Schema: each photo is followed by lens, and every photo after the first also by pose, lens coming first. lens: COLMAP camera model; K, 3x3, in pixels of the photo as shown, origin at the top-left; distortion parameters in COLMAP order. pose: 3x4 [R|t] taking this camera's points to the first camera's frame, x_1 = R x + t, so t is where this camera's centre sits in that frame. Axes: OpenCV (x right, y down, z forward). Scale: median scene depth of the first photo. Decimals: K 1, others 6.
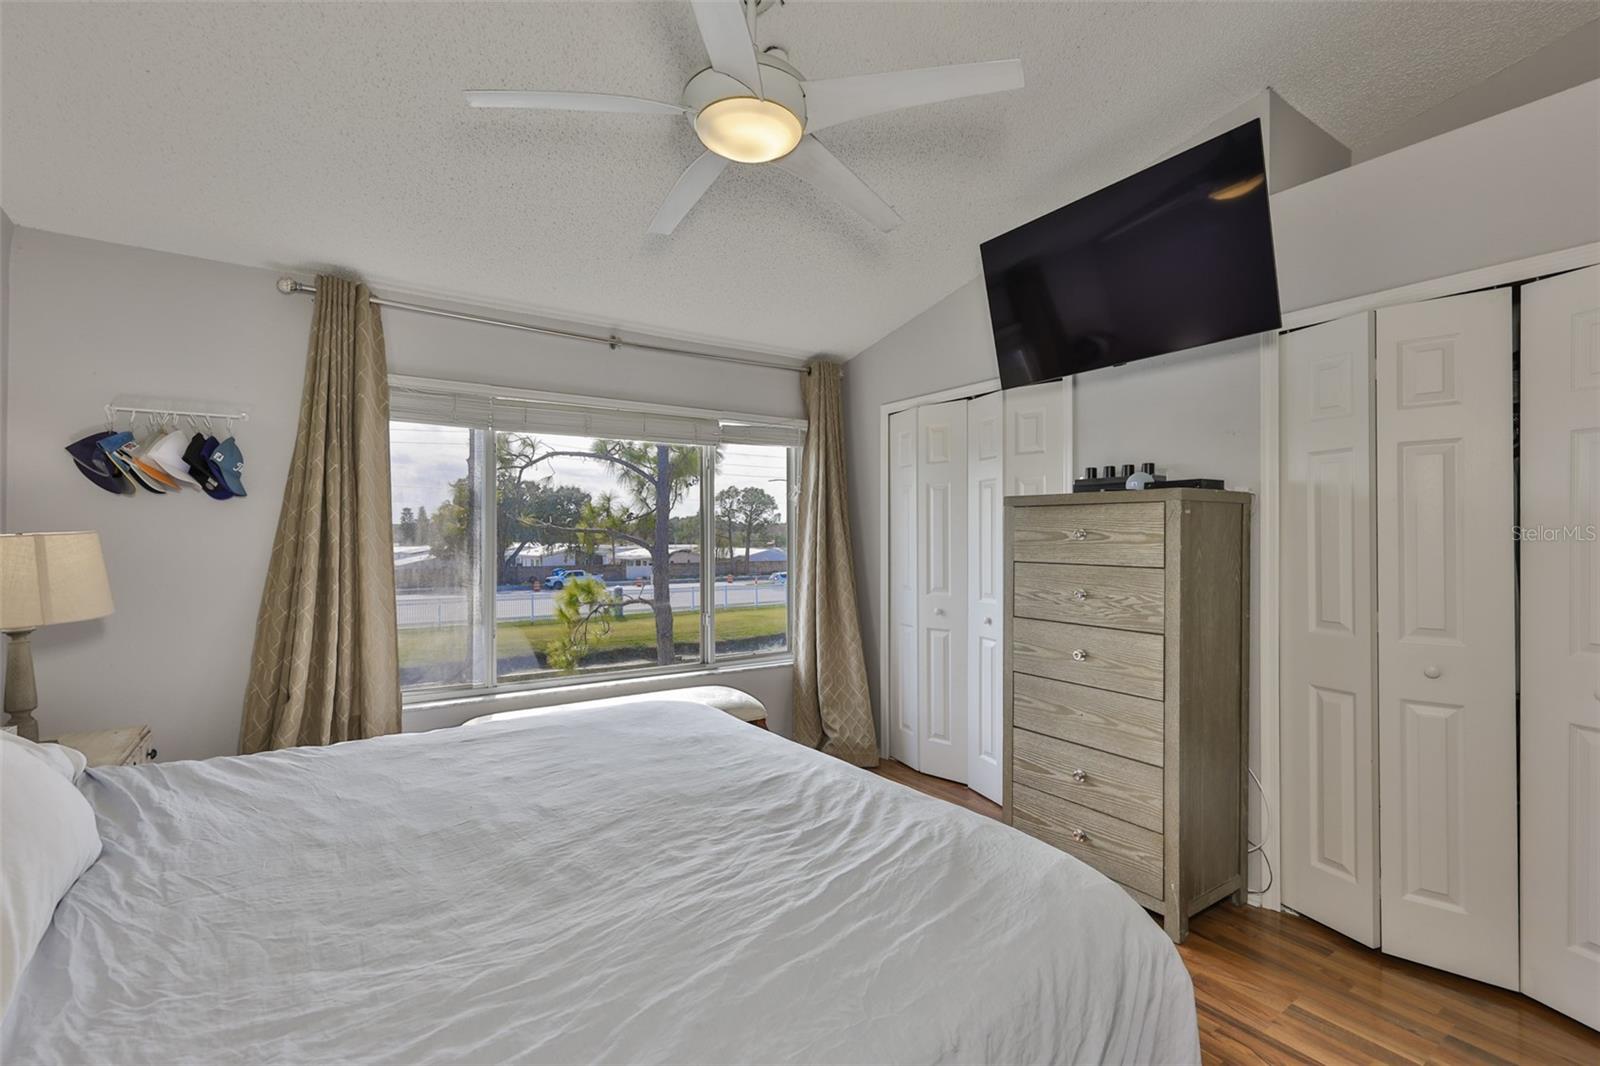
lens RADIAL K [[715.3, 0, 800.0], [0, 715.3, 533.0], [0, 0, 1]] dist [-0.001727, 0.000128]
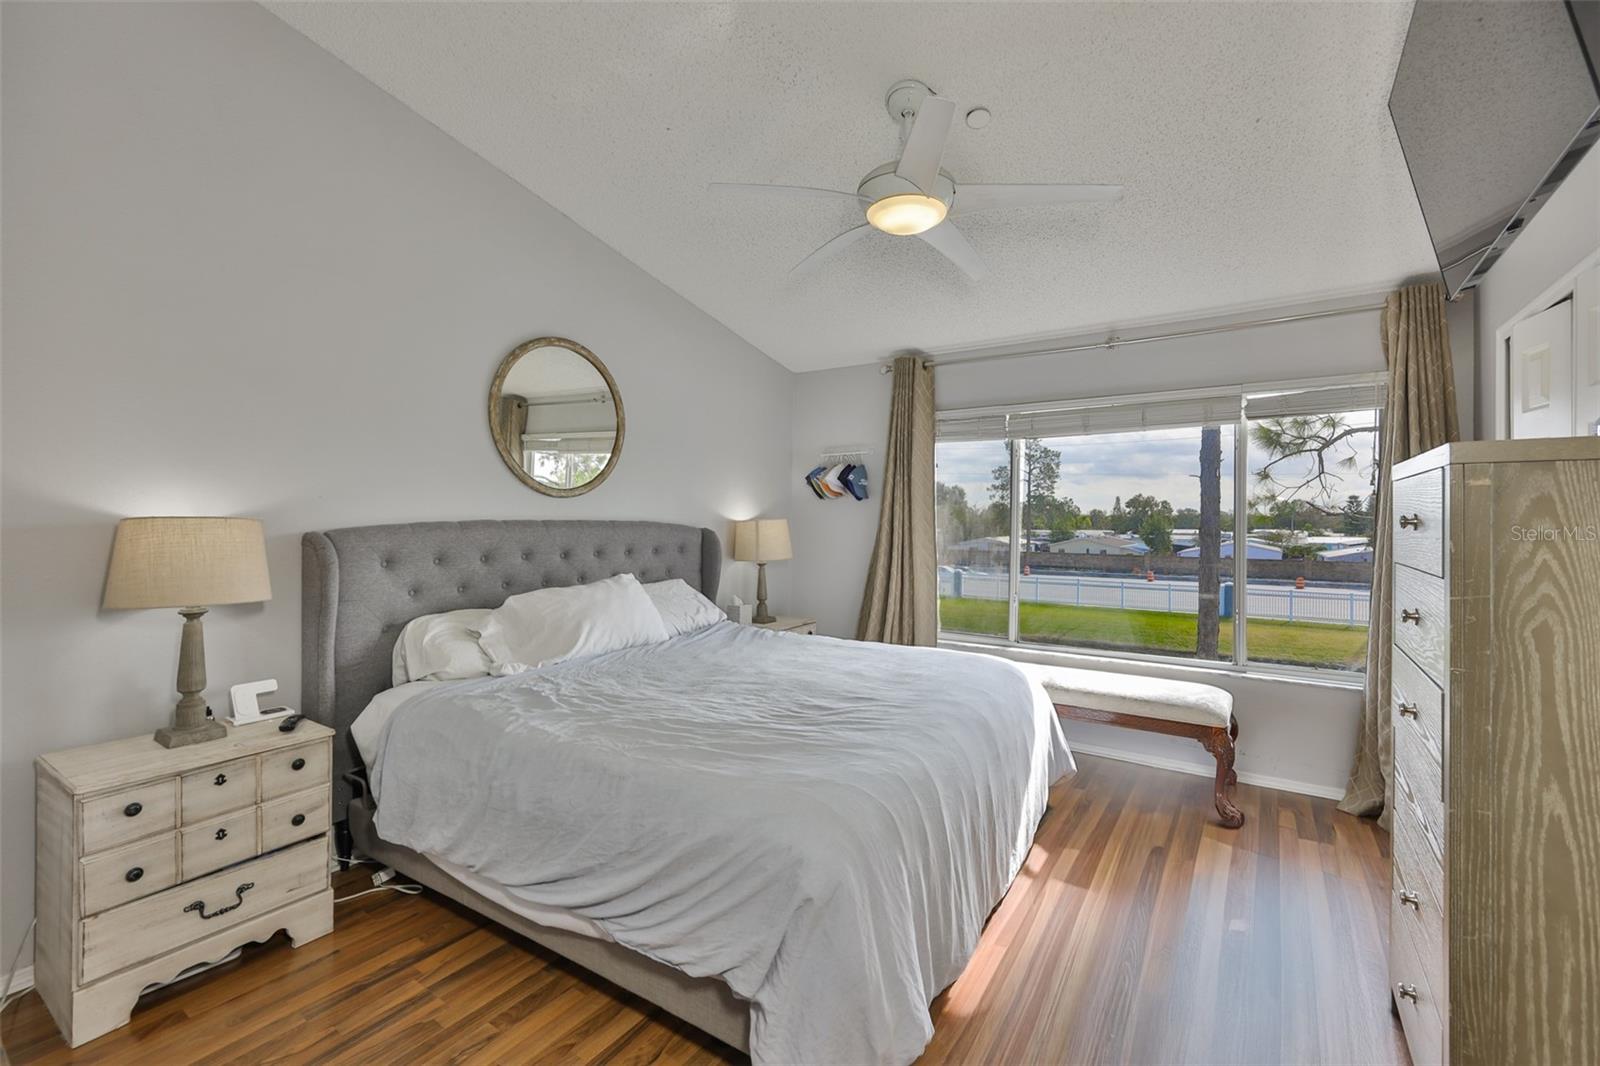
lens RADIAL K [[691.8, 0, 805.6], [0, 691.8, 527.8], [0, 0, 1]] dist [-0.000658, -0.000071]
pose [[0.371467, 0.011433, -0.928376, 0.714356], [-0.004069, 0.999935, 0.010687, 0.002028], [0.928437, -0.000192, 0.371489, 0.248106]]
